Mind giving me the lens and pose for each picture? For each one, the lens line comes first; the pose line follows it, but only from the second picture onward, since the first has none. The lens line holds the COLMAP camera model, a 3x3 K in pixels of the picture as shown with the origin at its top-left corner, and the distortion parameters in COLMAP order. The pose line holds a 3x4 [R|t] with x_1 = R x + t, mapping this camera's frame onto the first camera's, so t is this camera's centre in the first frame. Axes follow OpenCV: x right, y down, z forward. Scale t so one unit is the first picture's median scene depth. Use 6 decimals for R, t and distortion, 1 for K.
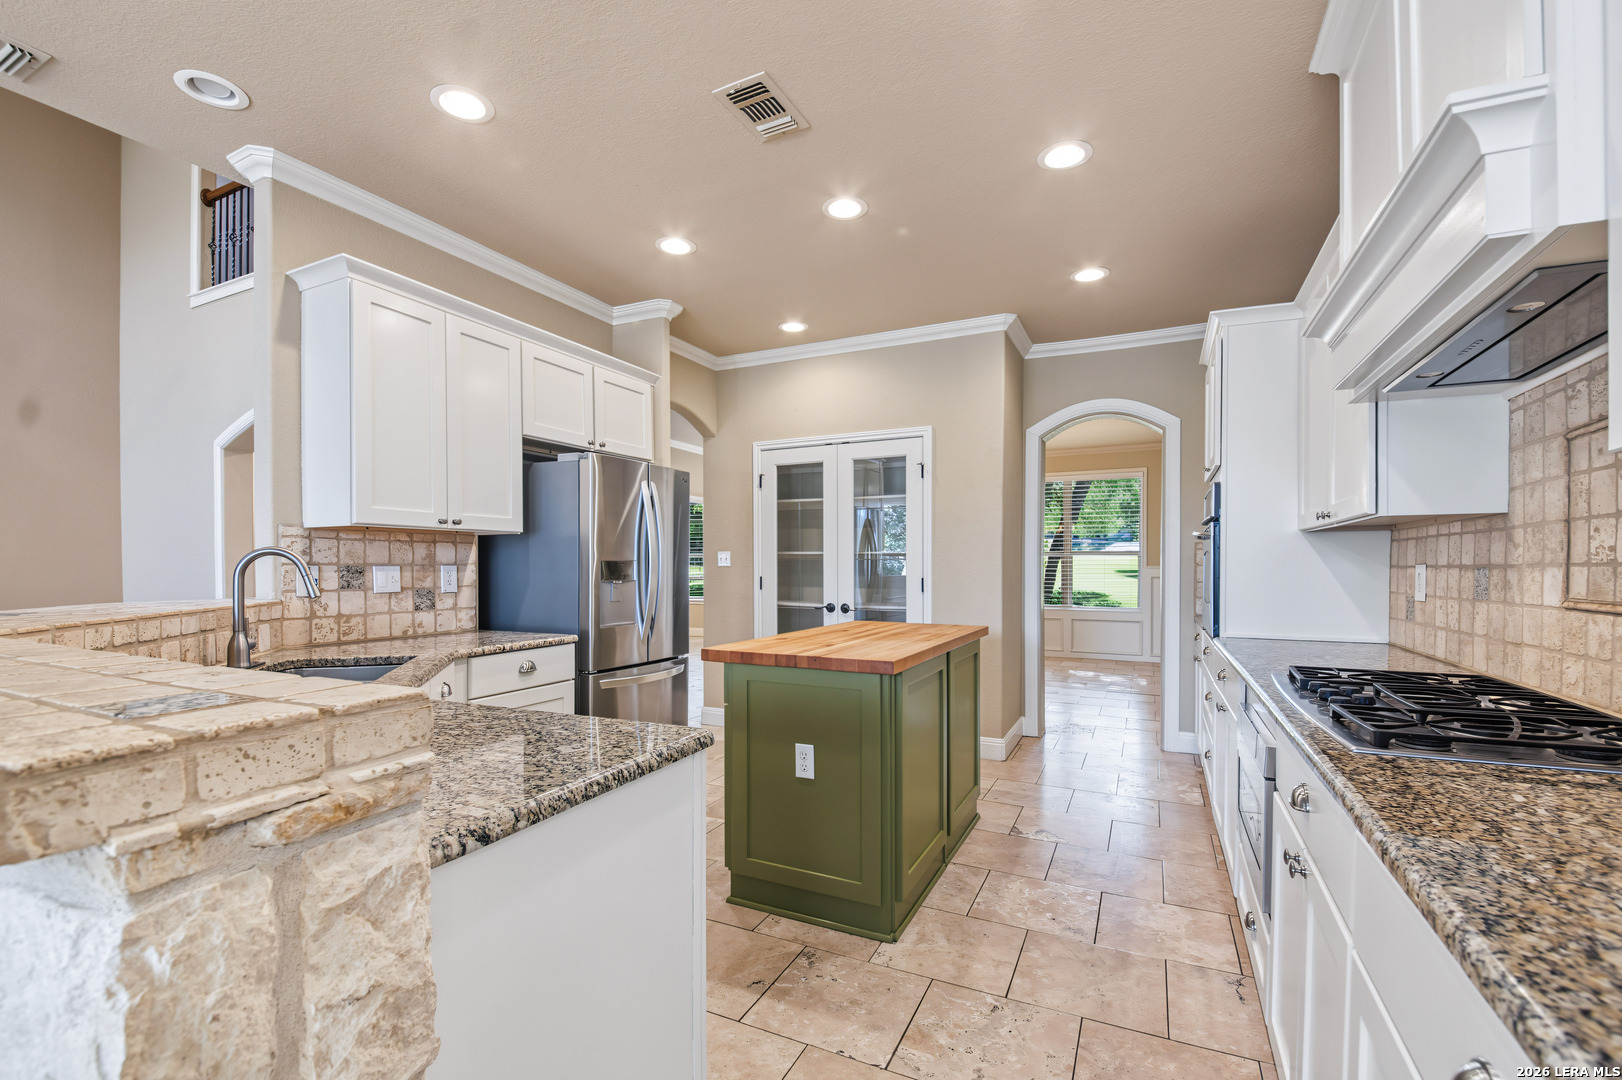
lens RADIAL K [[702.0, 0, 811.4], [0, 702.0, 579.4], [0, 0, 1]] dist [-0.029830, -0.000024]
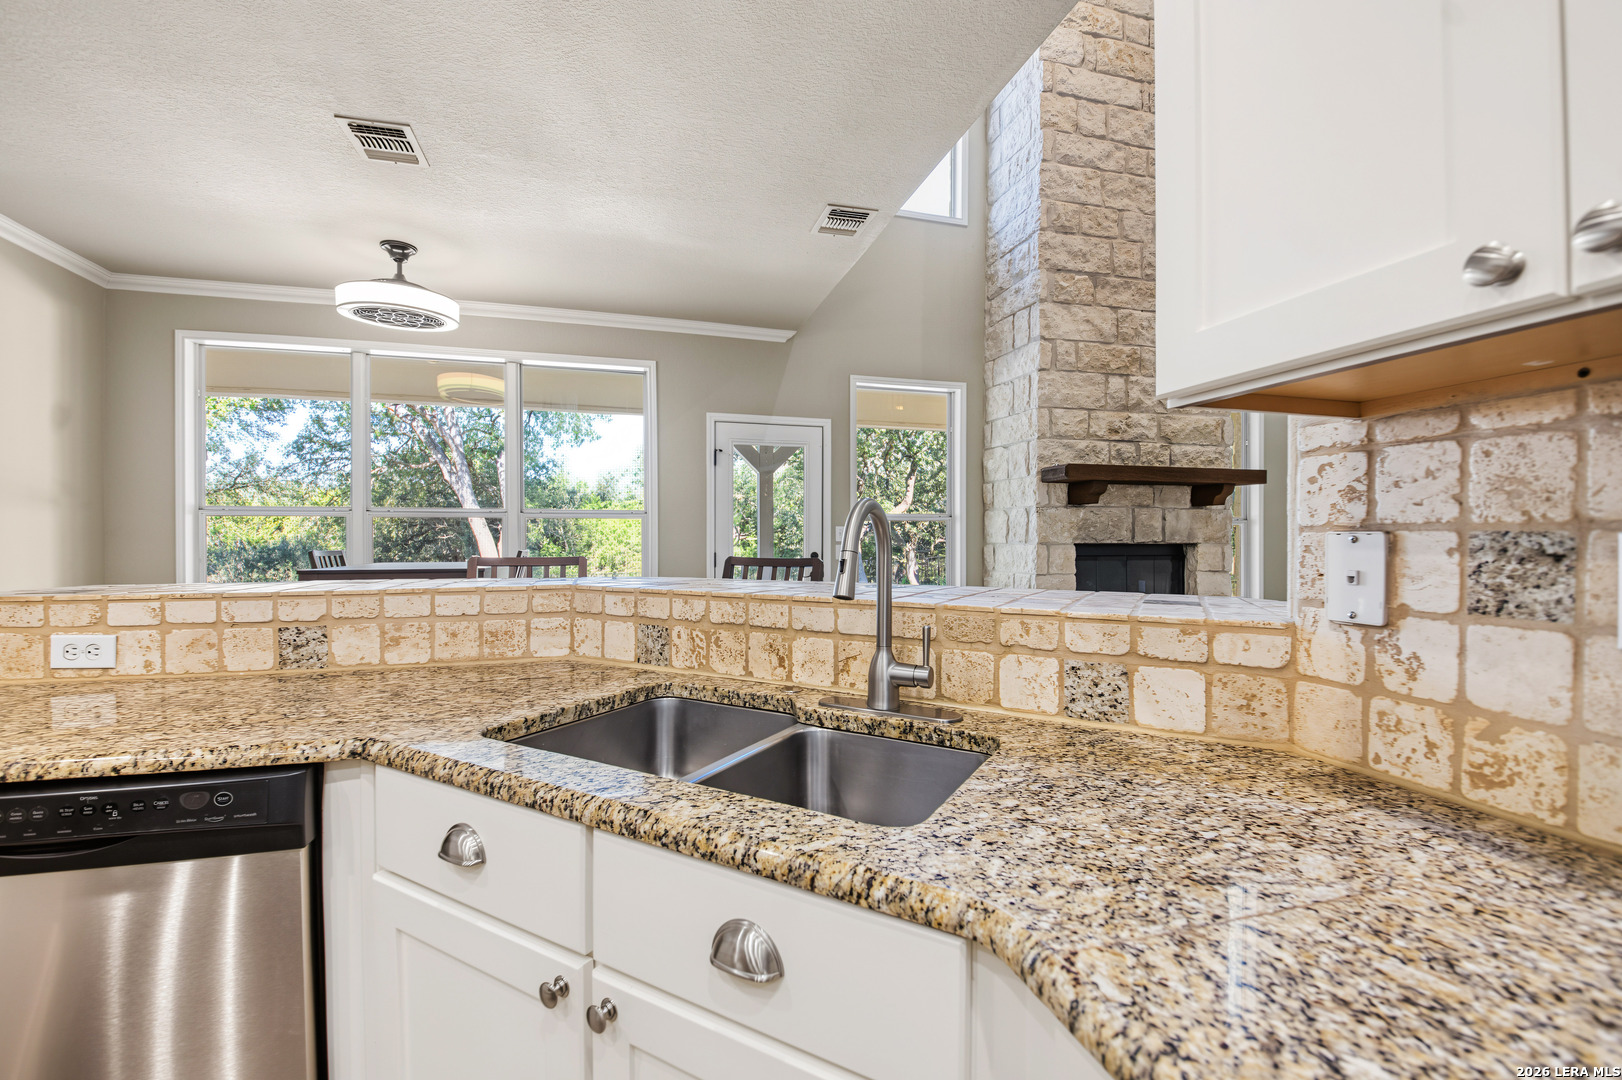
lens RADIAL K [[686.1, 0, 810.4], [0, 686.1, 543.1], [0, 0, 1]] dist [0.044034, -0.043491]
pose [[-0.751329, 0.003144, -0.659921, -0.445047], [-0.011496, 0.999775, 0.017853, -0.025343], [0.659828, 0.021000, -0.751123, 1.559109]]
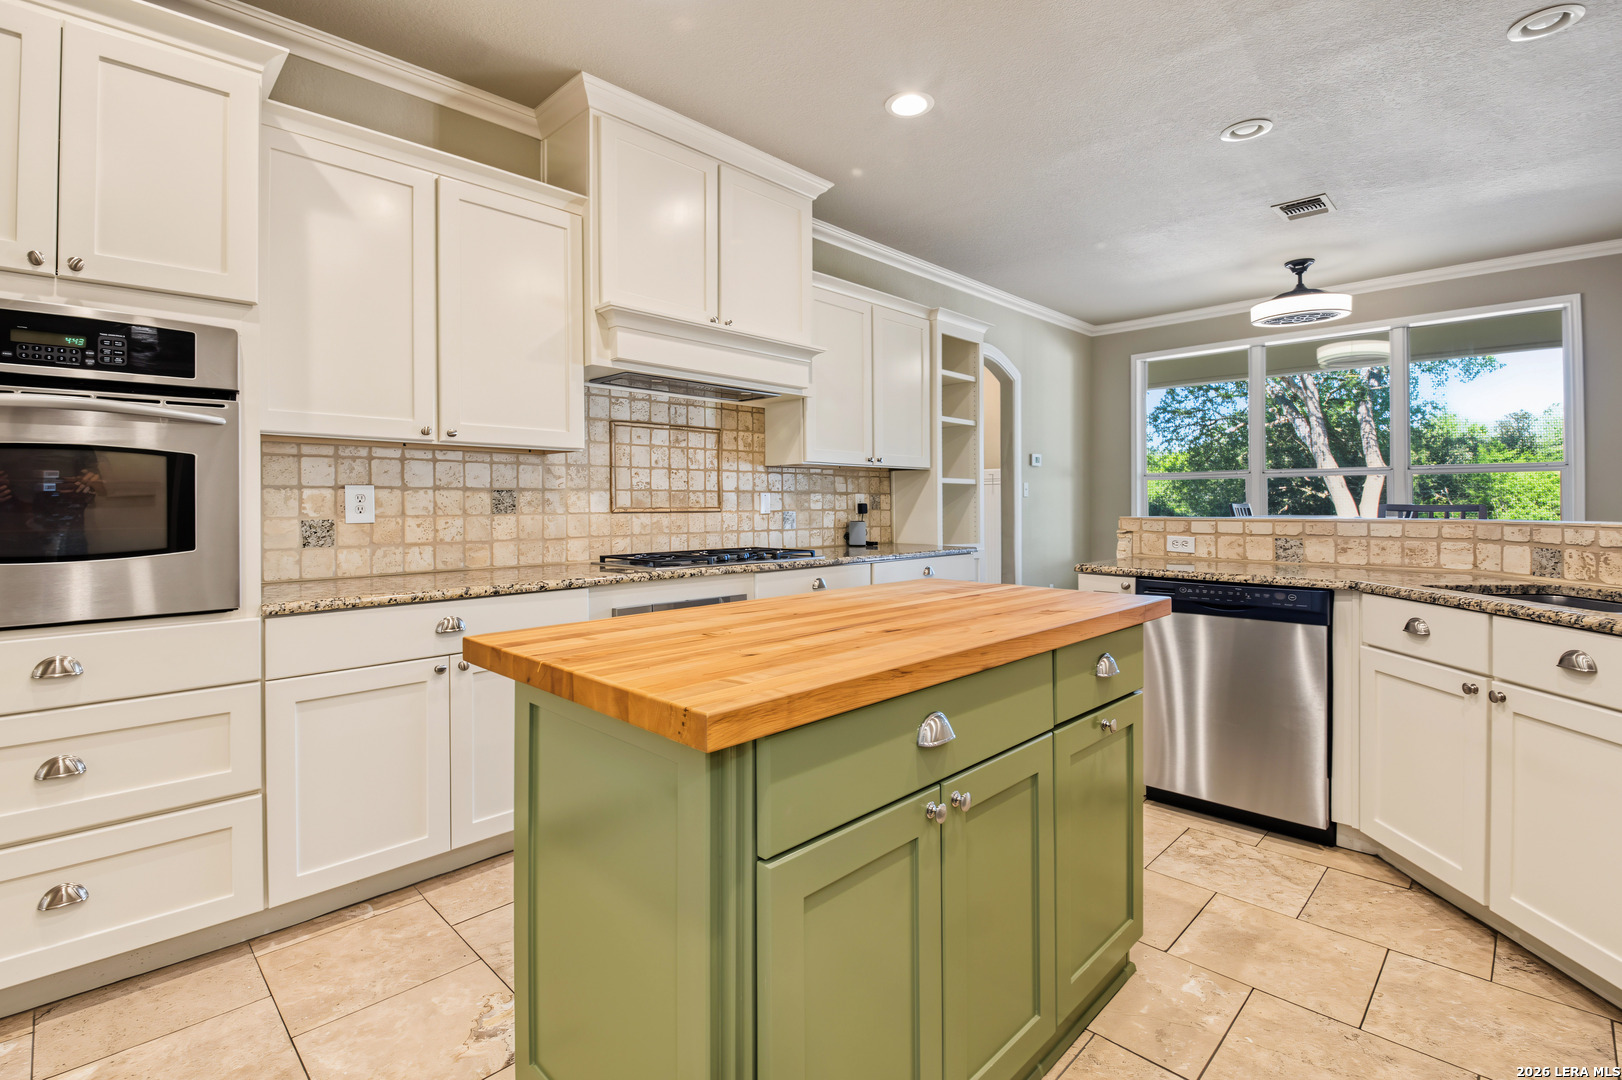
lens RADIAL K [[744.4, 0, 793.3], [0, 744.4, 507.5], [0, 0, 1]] dist [0.002431, -0.016627]
pose [[-0.940803, -0.000707, 0.338954, -0.068226], [0.006953, 0.999747, 0.021385, -0.011406], [-0.338884, 0.022476, -0.940560, 2.415115]]
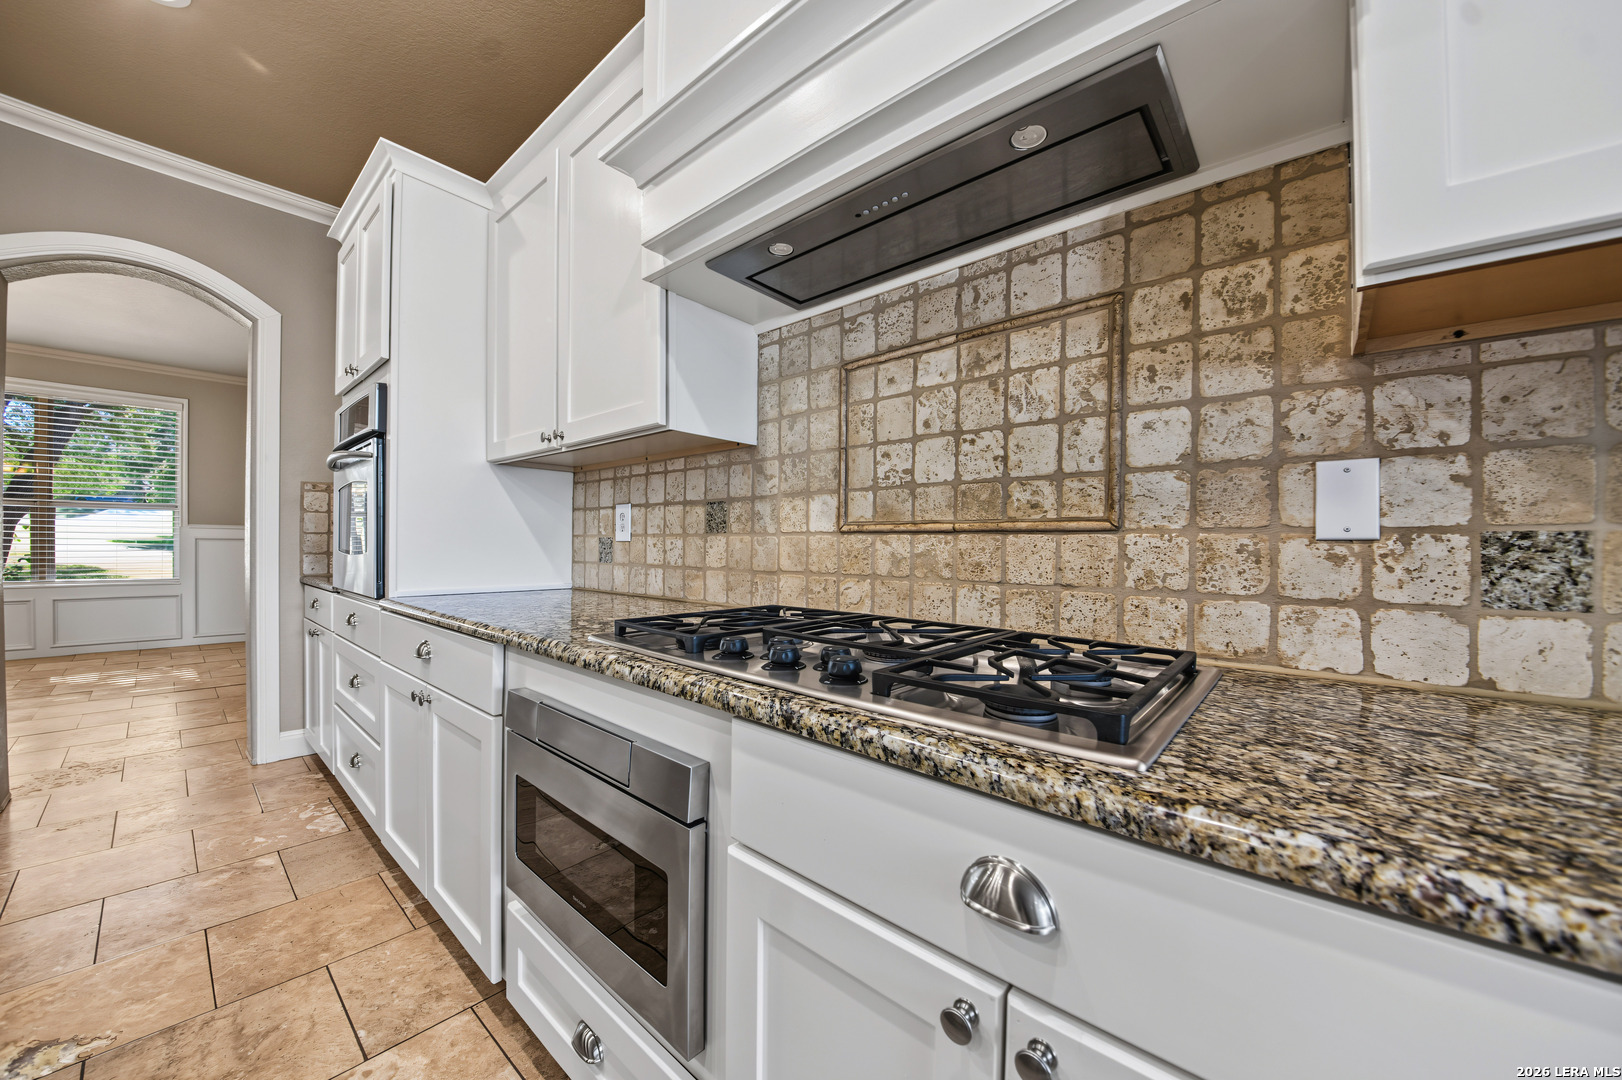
lens RADIAL K [[582.5, 0, 805.9], [0, 582.5, 553.7], [0, 0, 1]] dist [0.010530, -0.009408]
pose [[0.274039, -0.012268, 0.961640, 0.197720], [0.004763, 0.999924, 0.011400, 0.056247], [-0.961707, 0.001456, 0.274077, 0.693343]]
